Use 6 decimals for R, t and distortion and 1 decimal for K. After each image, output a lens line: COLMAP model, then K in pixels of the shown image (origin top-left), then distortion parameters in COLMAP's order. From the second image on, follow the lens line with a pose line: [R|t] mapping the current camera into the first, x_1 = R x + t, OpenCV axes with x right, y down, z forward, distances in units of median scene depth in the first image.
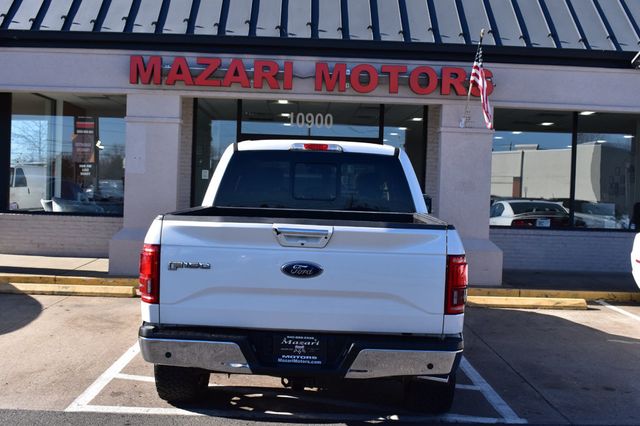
lens RADIAL K [[757.9, 0, 320.0], [0, 757.9, 213.0], [0, 0, 1]] dist [-0.059830, -0.000811]
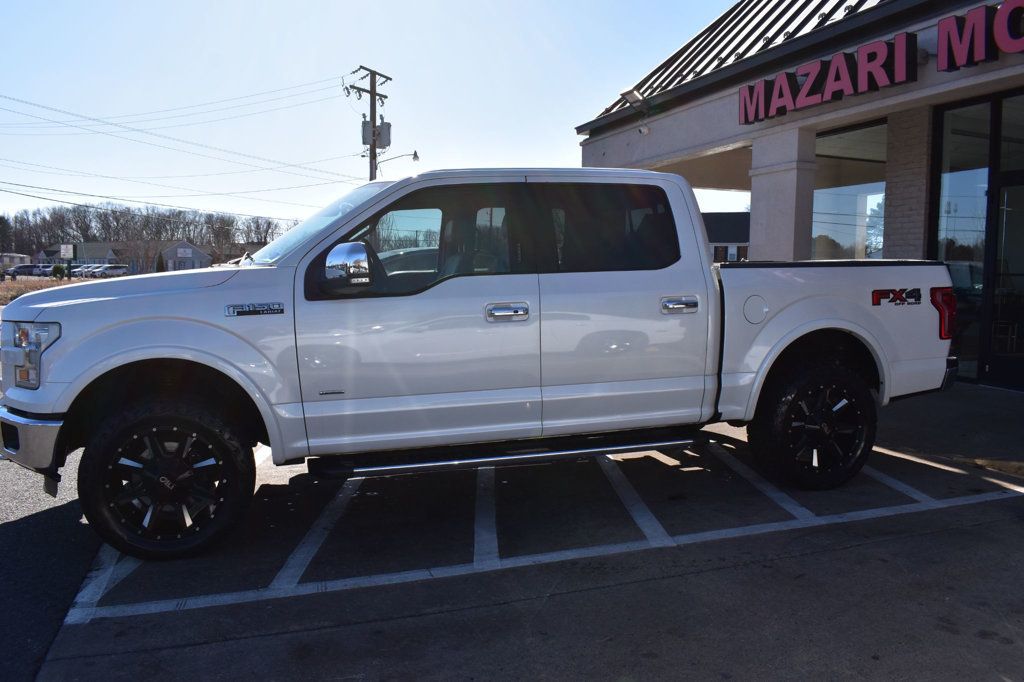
lens RADIAL K [[798.4, 0, 512.0], [0, 798.4, 341.0], [0, 0, 1]] dist [-0.084875, -0.002779]
pose [[0.289928, 0.054307, -0.955506, 0.432617], [-0.032414, 0.998373, 0.046908, 0.013433], [0.956499, 0.017372, 0.291217, 0.542929]]
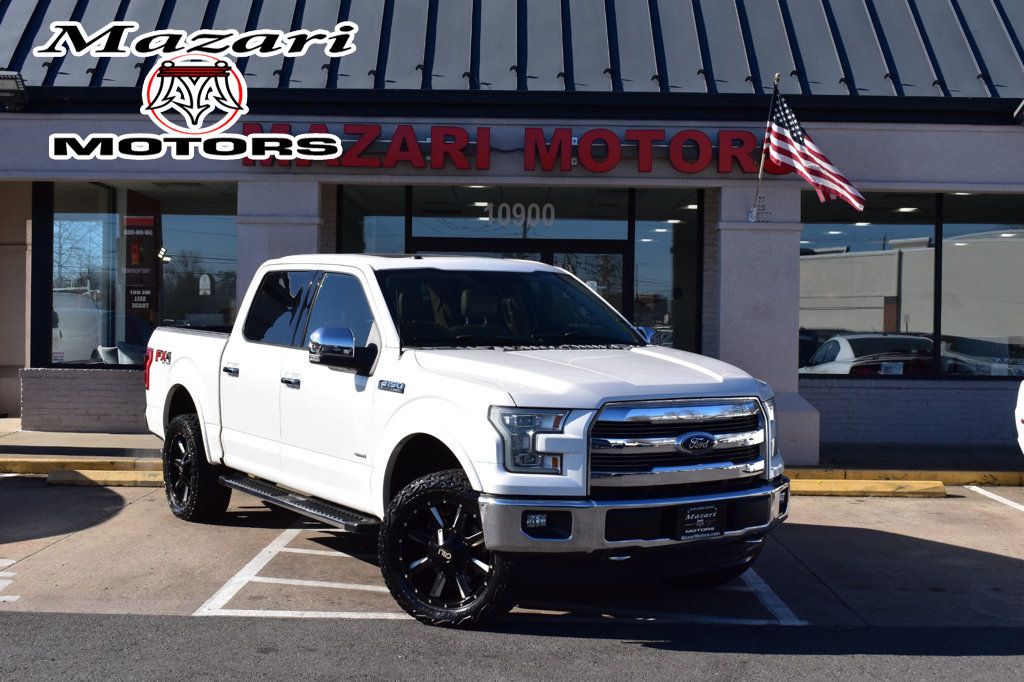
lens RADIAL K [[1354.1, 0, 512.0], [0, 1354.1, 341.0], [0, 0, 1]] dist [-0.038163, -0.058647]
pose [[0.999494, -0.018281, -0.026019, 0.010328], [0.017740, 0.999625, -0.020878, 0.009603], [0.026391, 0.020406, 0.999443, -0.164207]]
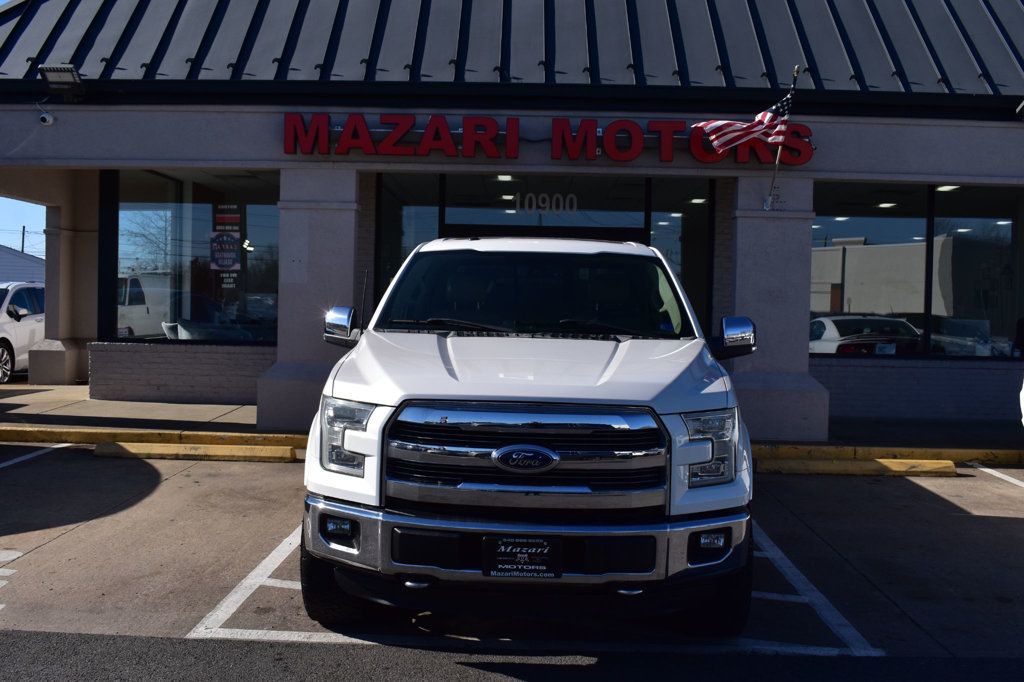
lens RADIAL K [[1062.2, 0, 512.0], [0, 1062.2, 341.0], [0, 0, 1]] dist [-0.073745, -0.005610]
pose [[0.999087, -0.009683, -0.041599, -0.004007], [0.009808, 0.999948, 0.002818, -0.000027], [0.041569, -0.003224, 0.999130, 0.036108]]
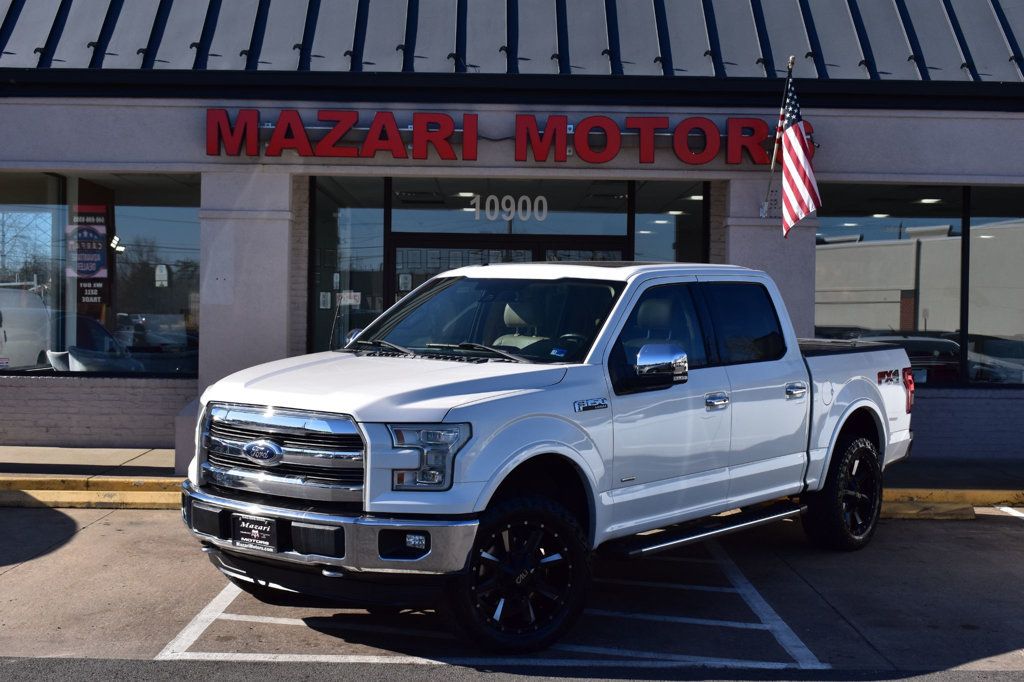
lens RADIAL K [[1470.9, 0, 512.0], [0, 1470.9, 341.0], [0, 0, 1]] dist [-0.026869, -0.052950]
pose [[0.999730, -0.017658, -0.015126, 0.005889], [0.017396, 0.999700, -0.017269, 0.000354], [0.015426, 0.017002, 0.999736, -0.157865]]
